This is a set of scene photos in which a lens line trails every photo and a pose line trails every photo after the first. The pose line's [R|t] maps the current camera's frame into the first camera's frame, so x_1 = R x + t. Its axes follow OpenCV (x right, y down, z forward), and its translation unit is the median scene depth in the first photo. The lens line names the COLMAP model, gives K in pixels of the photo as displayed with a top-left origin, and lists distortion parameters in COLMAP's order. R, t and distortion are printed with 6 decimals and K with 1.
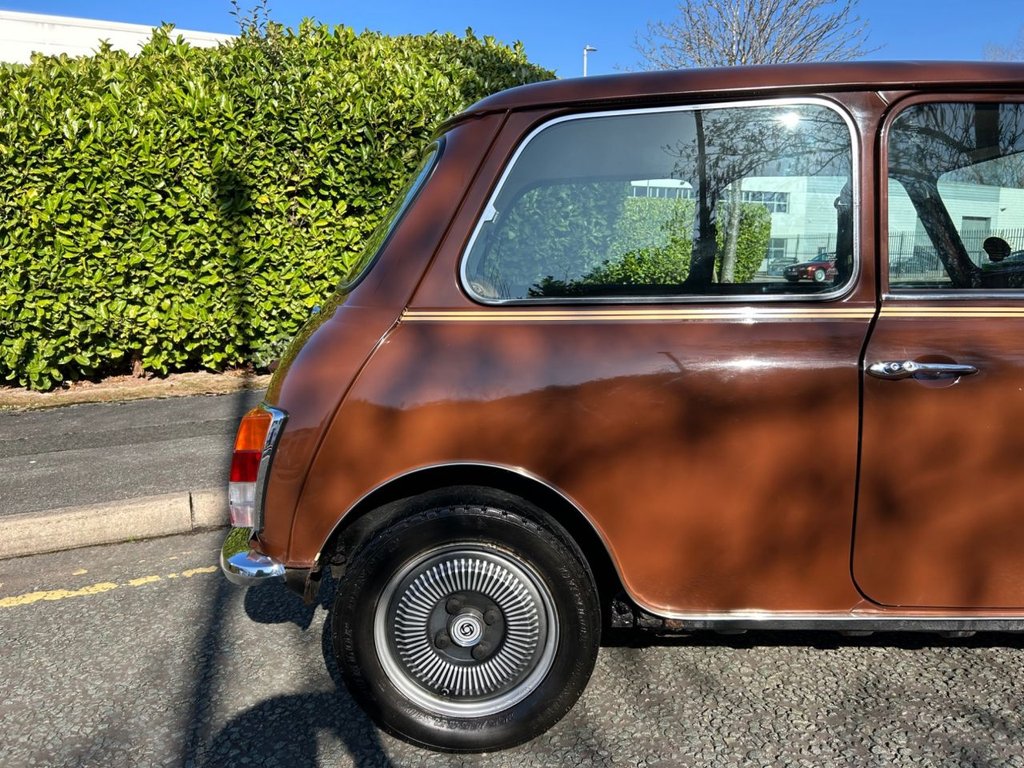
lens RADIAL K [[779.0, 0, 513.4], [0, 779.0, 388.1], [0, 0, 1]] dist [0.048709, -0.058759]
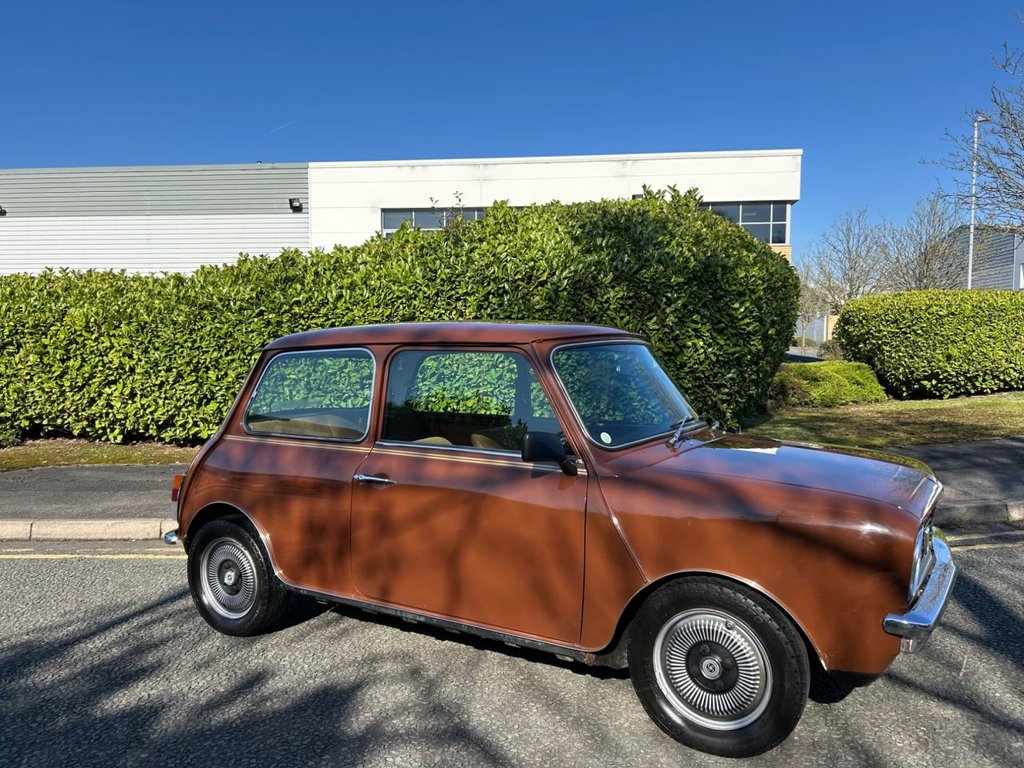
lens RADIAL K [[779.0, 0, 507.3], [0, 779.0, 390.2], [0, 0, 1]] dist [0.048709, -0.058759]
pose [[0.857666, 0.034310, -0.513061, 0.554106], [-0.082639, 0.993999, -0.071673, -0.041422], [0.507523, 0.103871, 0.855354, -0.182355]]
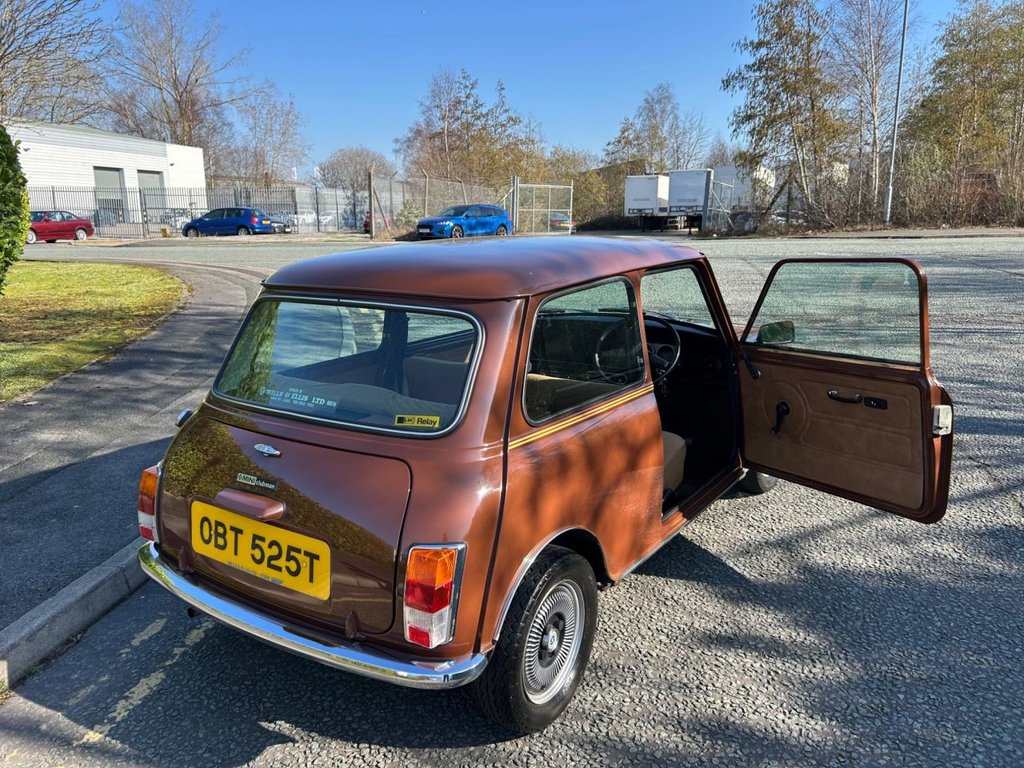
lens RADIAL K [[779.0, 0, 513.1], [0, 779.0, 373.7], [0, 0, 1]] dist [0.048709, -0.058759]
pose [[0.570665, -0.171698, 0.803032, -0.374641], [0.133309, 0.984296, 0.115719, -0.114801], [-0.810290, 0.041015, 0.584592, 0.052939]]
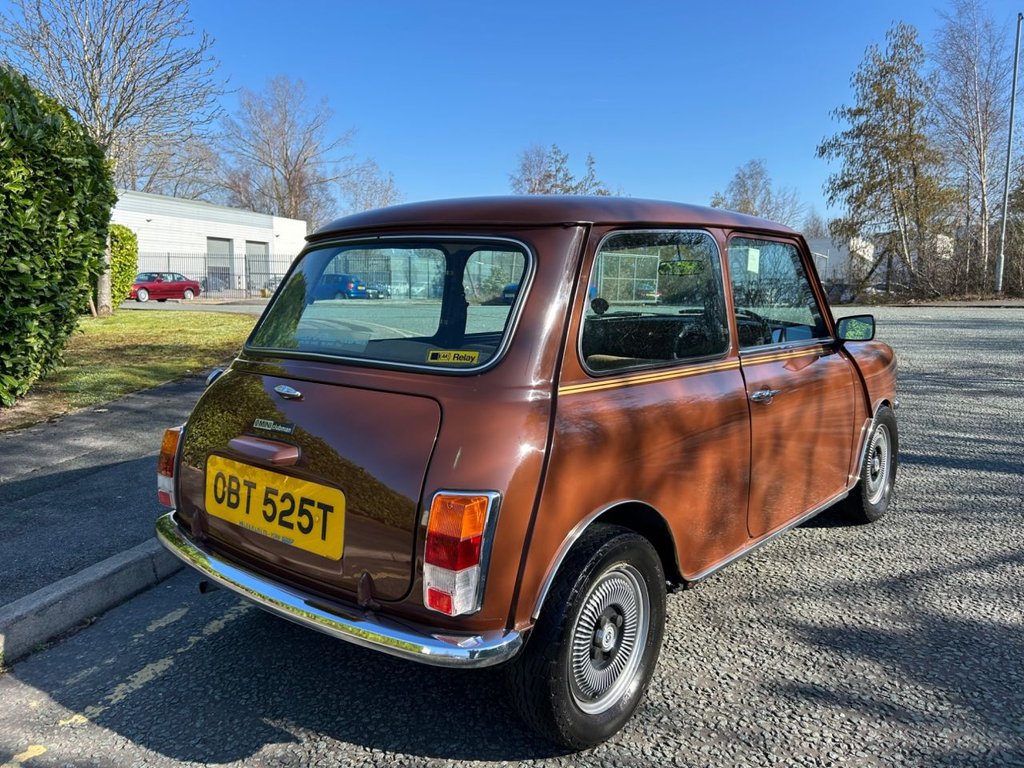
lens RADIAL K [[779.0, 0, 509.0], [0, 779.0, 379.8], [0, 0, 1]] dist [0.048709, -0.058759]
pose [[0.661474, -0.084223, 0.745224, -0.323877], [0.107535, 0.994058, 0.016895, -0.041419], [-0.742218, 0.068962, 0.666601, 0.083087]]
